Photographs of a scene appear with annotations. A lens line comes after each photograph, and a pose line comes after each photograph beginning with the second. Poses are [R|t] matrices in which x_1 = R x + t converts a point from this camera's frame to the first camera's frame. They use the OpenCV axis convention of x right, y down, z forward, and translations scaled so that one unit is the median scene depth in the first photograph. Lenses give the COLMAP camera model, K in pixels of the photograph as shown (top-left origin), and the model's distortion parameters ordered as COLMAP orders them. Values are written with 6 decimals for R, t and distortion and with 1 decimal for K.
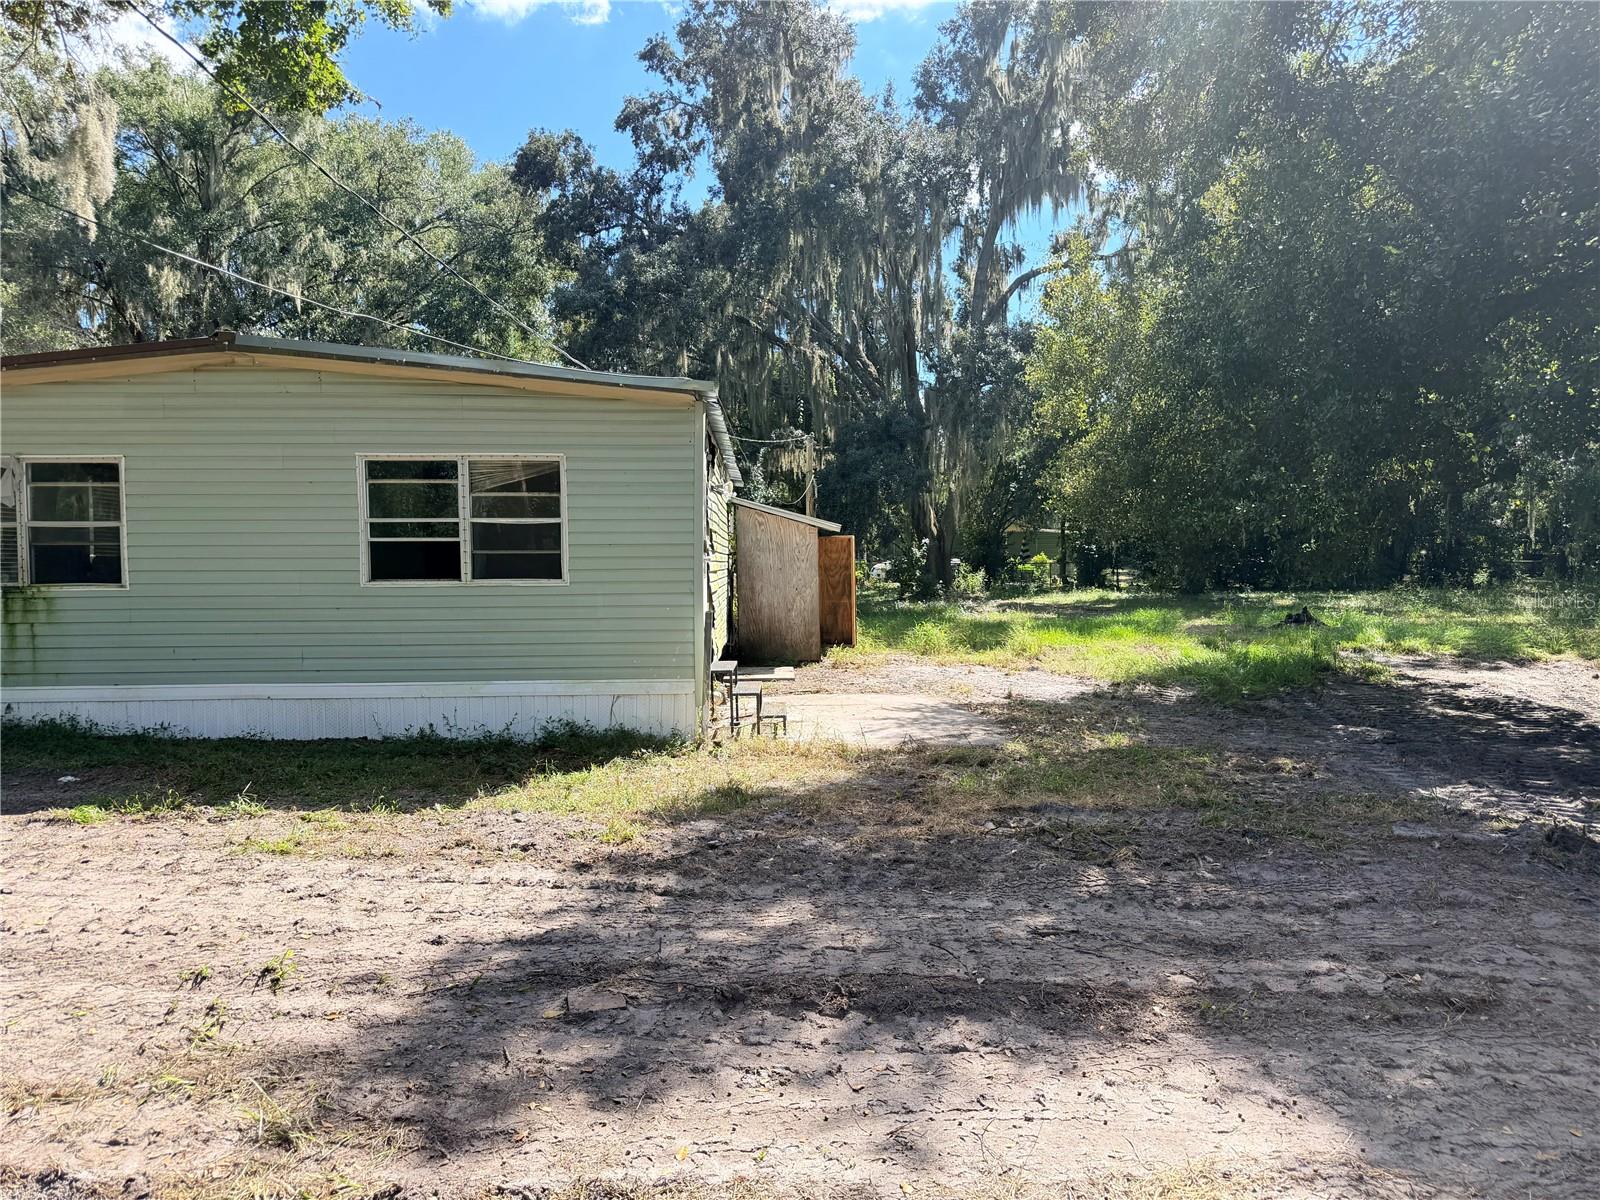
lens RADIAL K [[1113.1, 0, 797.4], [0, 1113.1, 623.1], [0, 0, 1]] dist [-0.001095, -0.001055]
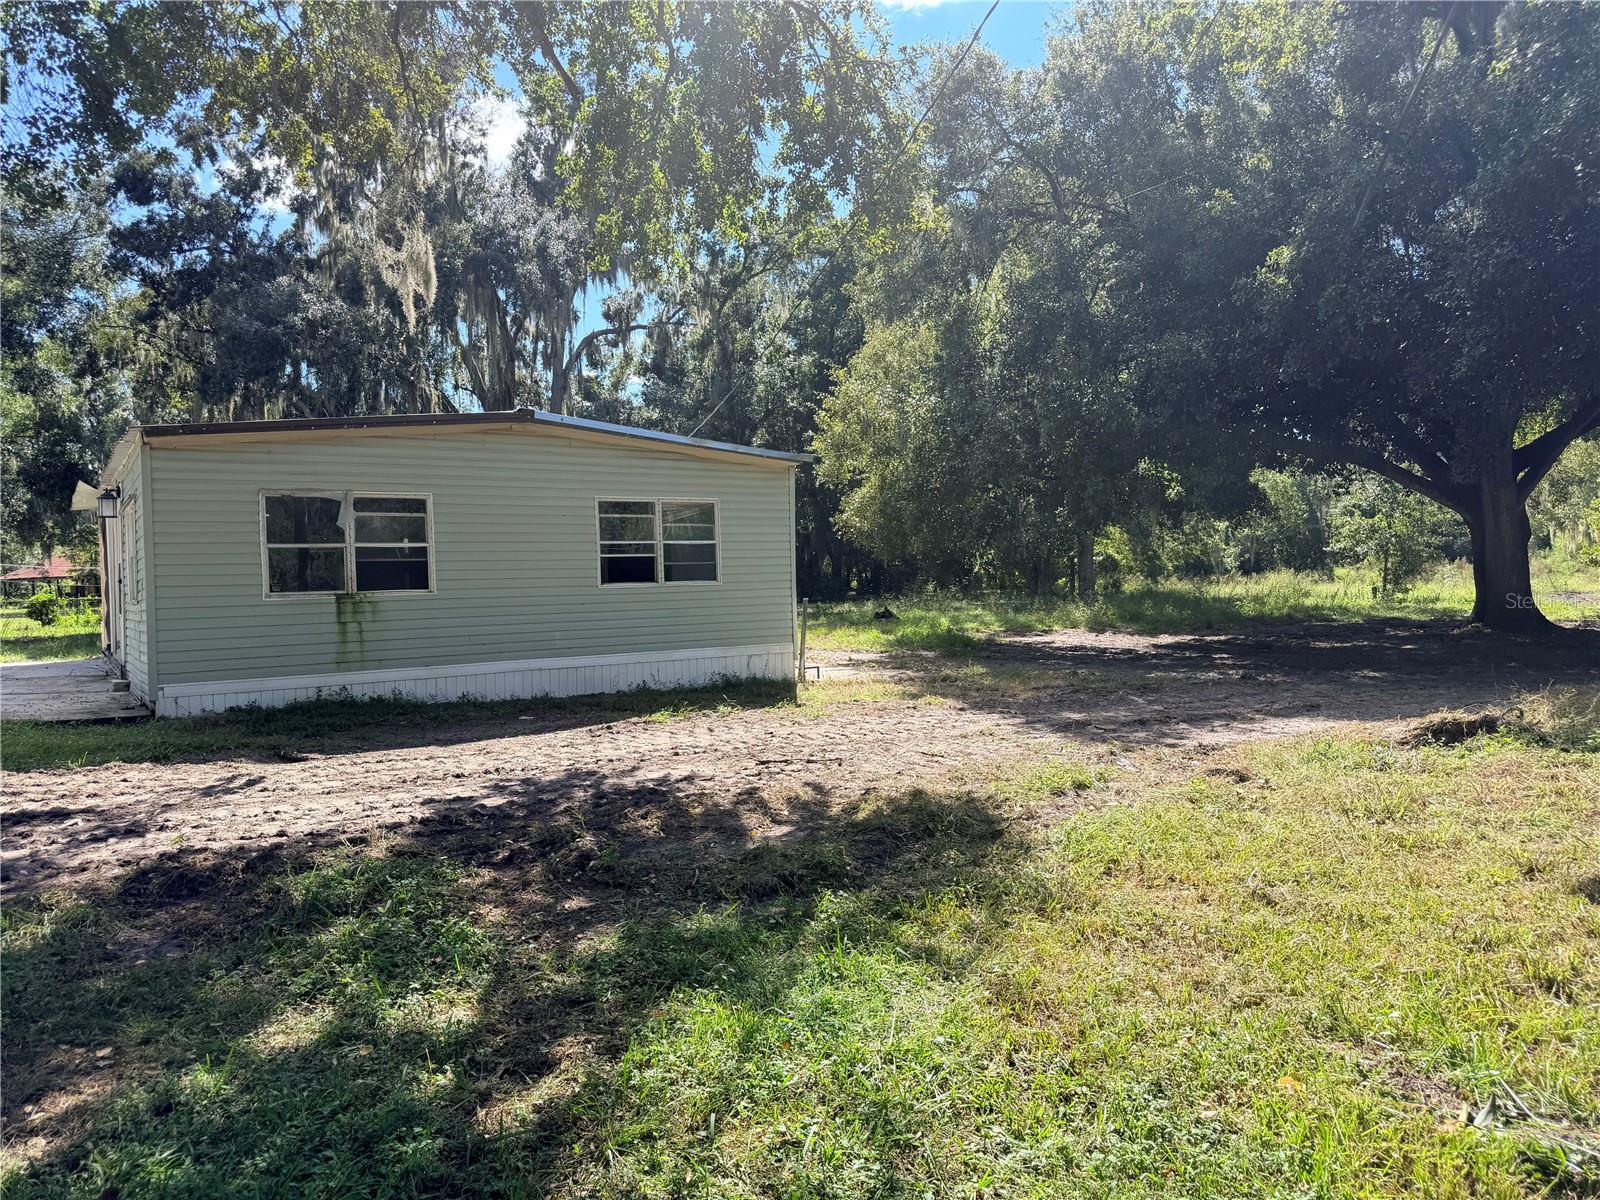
lens RADIAL K [[1094.0, 0, 800.0], [0, 1094.0, 600.0], [0, 0, 1]] dist [0.008950, 0.000966]
pose [[0.856403, -0.026931, 0.515605, -0.889552], [0.049874, 0.998284, -0.030697, 0.038566], [-0.513894, 0.052004, 0.856276, -0.337945]]
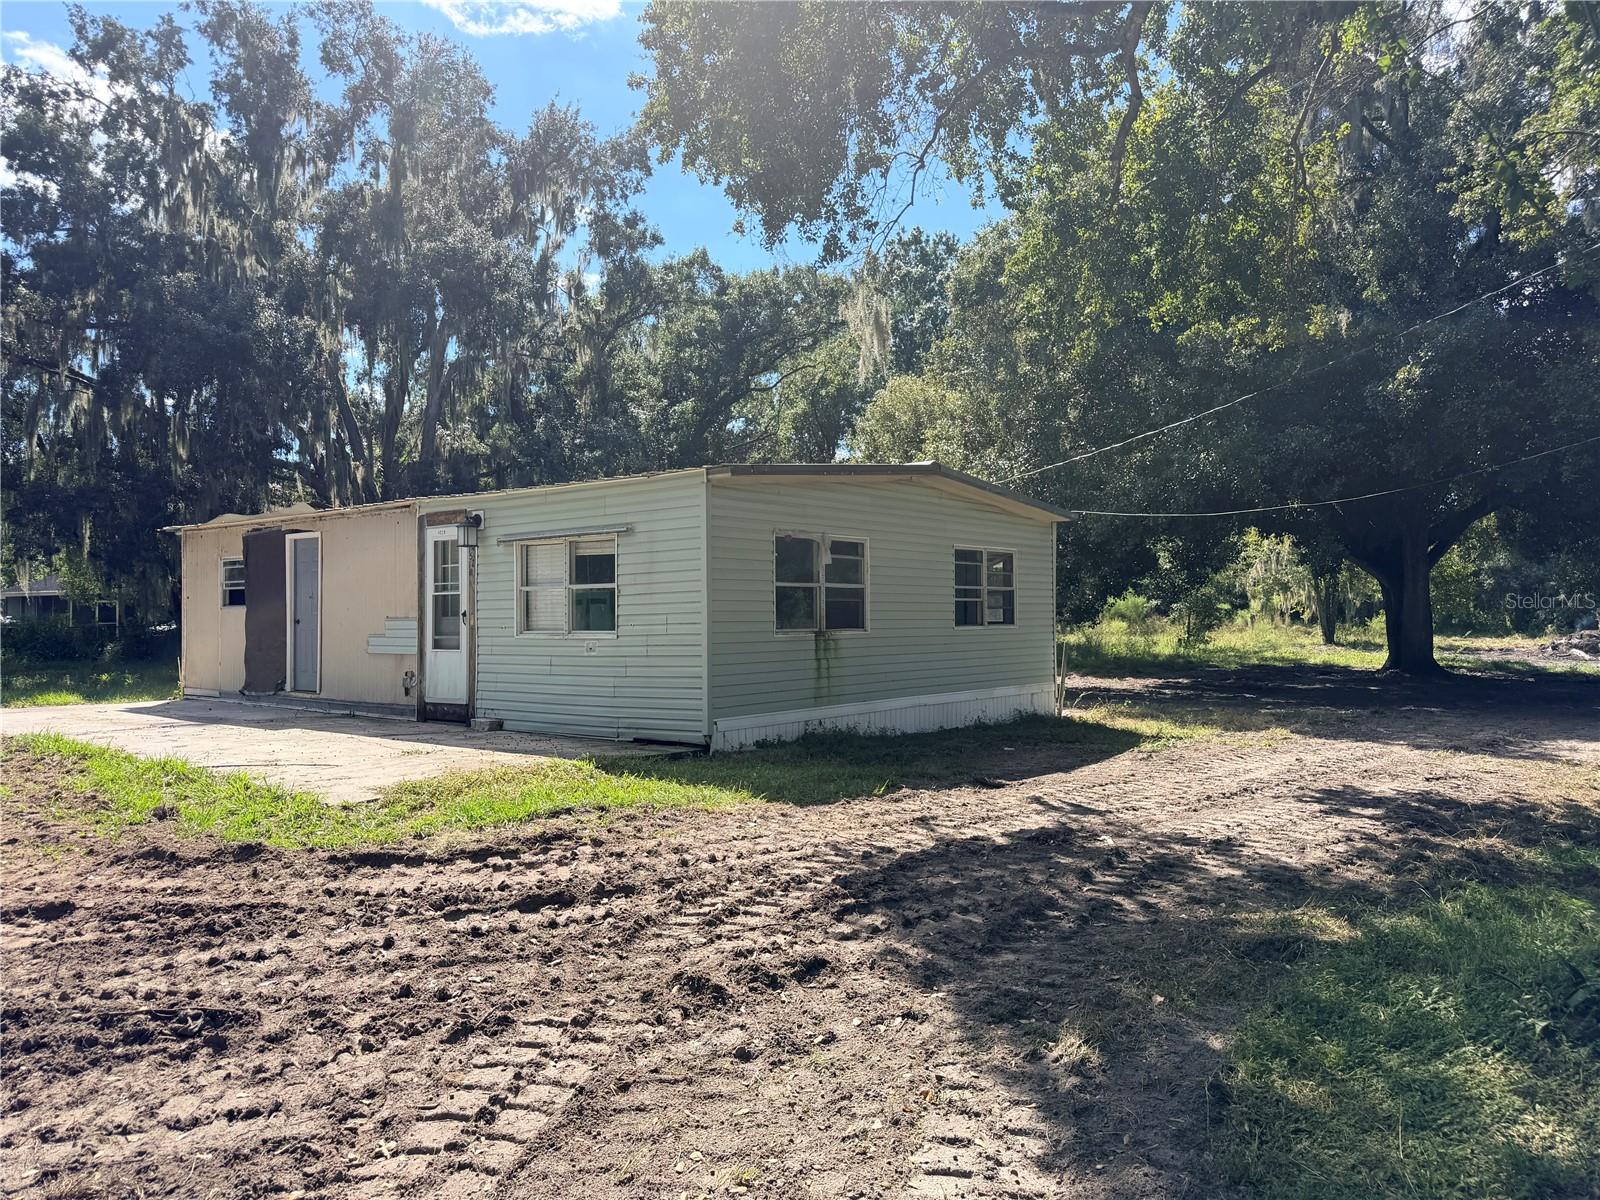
lens RADIAL K [[1113.1, 0, 797.4], [0, 1113.1, 623.1], [0, 0, 1]] dist [-0.001095, -0.001055]
pose [[0.670837, -0.002766, 0.741600, -1.676589], [0.045283, 0.998280, -0.037239, 0.005567], [-0.740221, 0.058563, 0.669808, 0.126397]]
